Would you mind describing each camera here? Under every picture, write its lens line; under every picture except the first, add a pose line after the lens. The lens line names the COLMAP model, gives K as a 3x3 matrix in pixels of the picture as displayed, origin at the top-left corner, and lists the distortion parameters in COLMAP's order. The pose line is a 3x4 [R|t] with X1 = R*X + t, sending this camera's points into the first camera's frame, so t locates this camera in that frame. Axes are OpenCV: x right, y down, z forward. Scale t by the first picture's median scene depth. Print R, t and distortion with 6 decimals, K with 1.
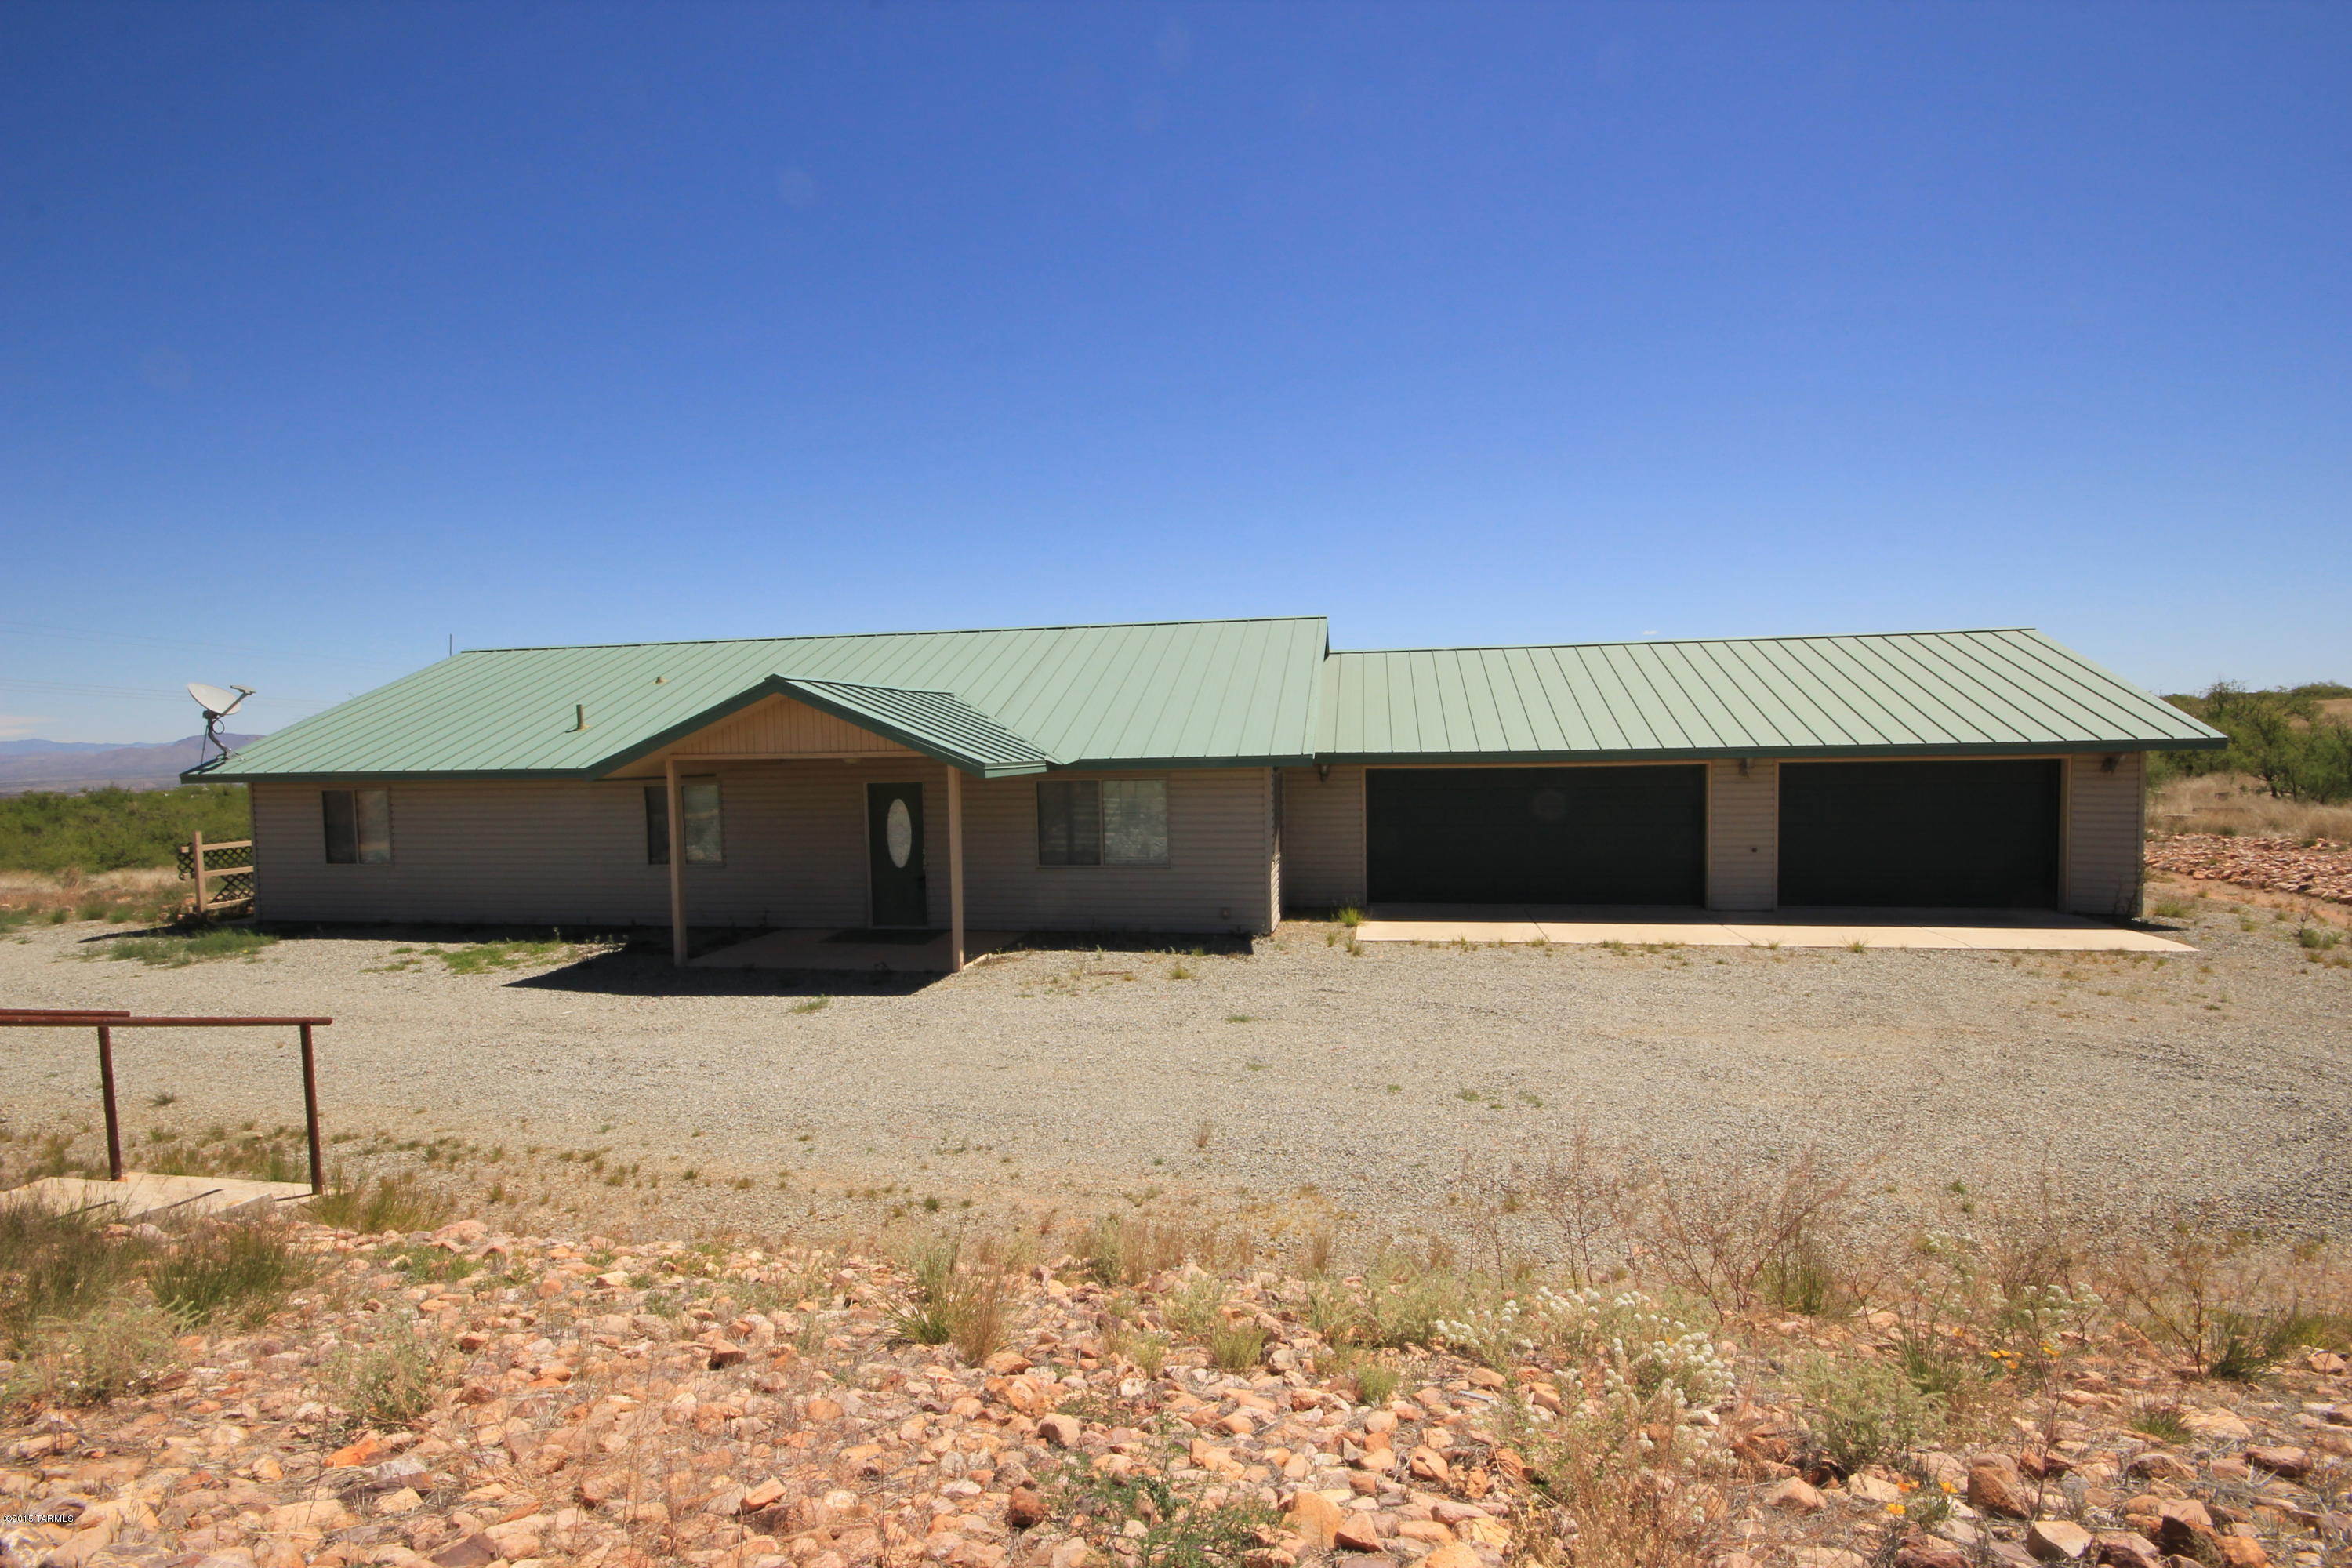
lens RADIAL K [[1088.7, 0, 1172.6], [0, 1088.7, 796.0], [0, 0, 1]] dist [-0.000376, -0.000520]
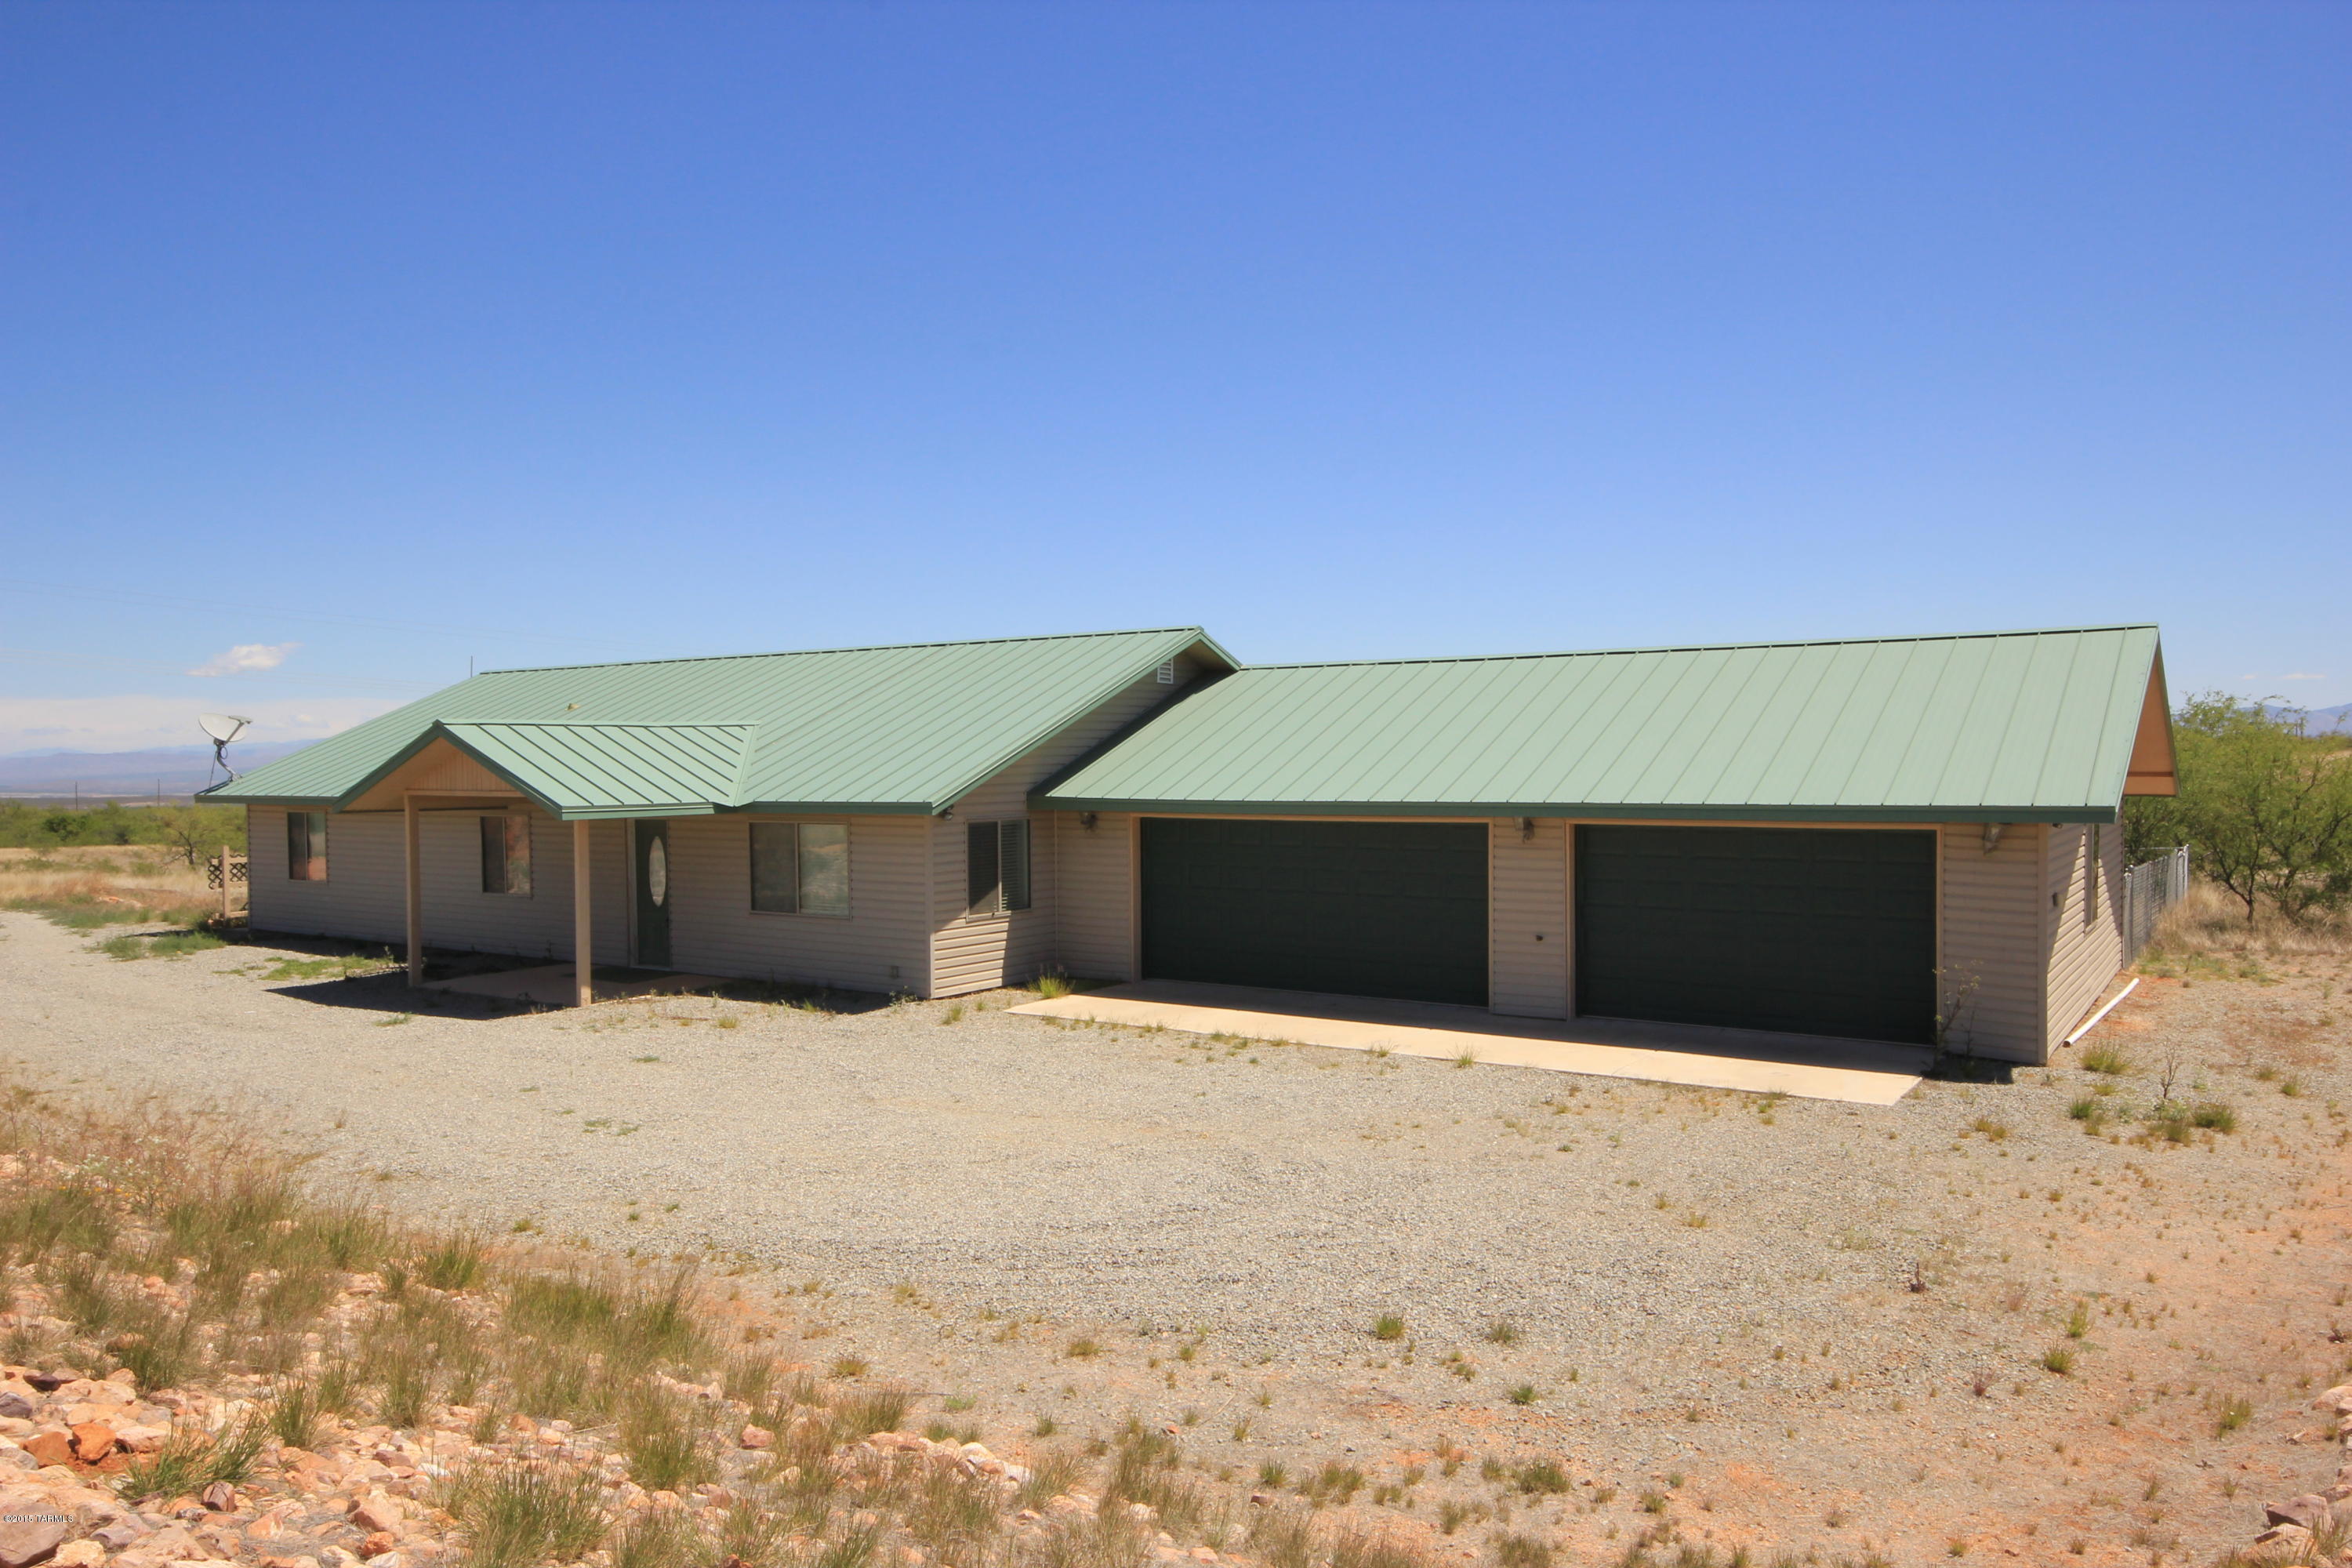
lens RADIAL K [[1658.1, 0, 1173.8], [0, 1658.1, 773.9], [0, 0, 1]] dist [0.039281, 0.000167]
pose [[0.905739, 0.015246, -0.423562, 0.813737], [-0.028234, 0.999303, -0.024406, -0.030174], [0.422895, 0.034064, 0.905538, -0.165927]]
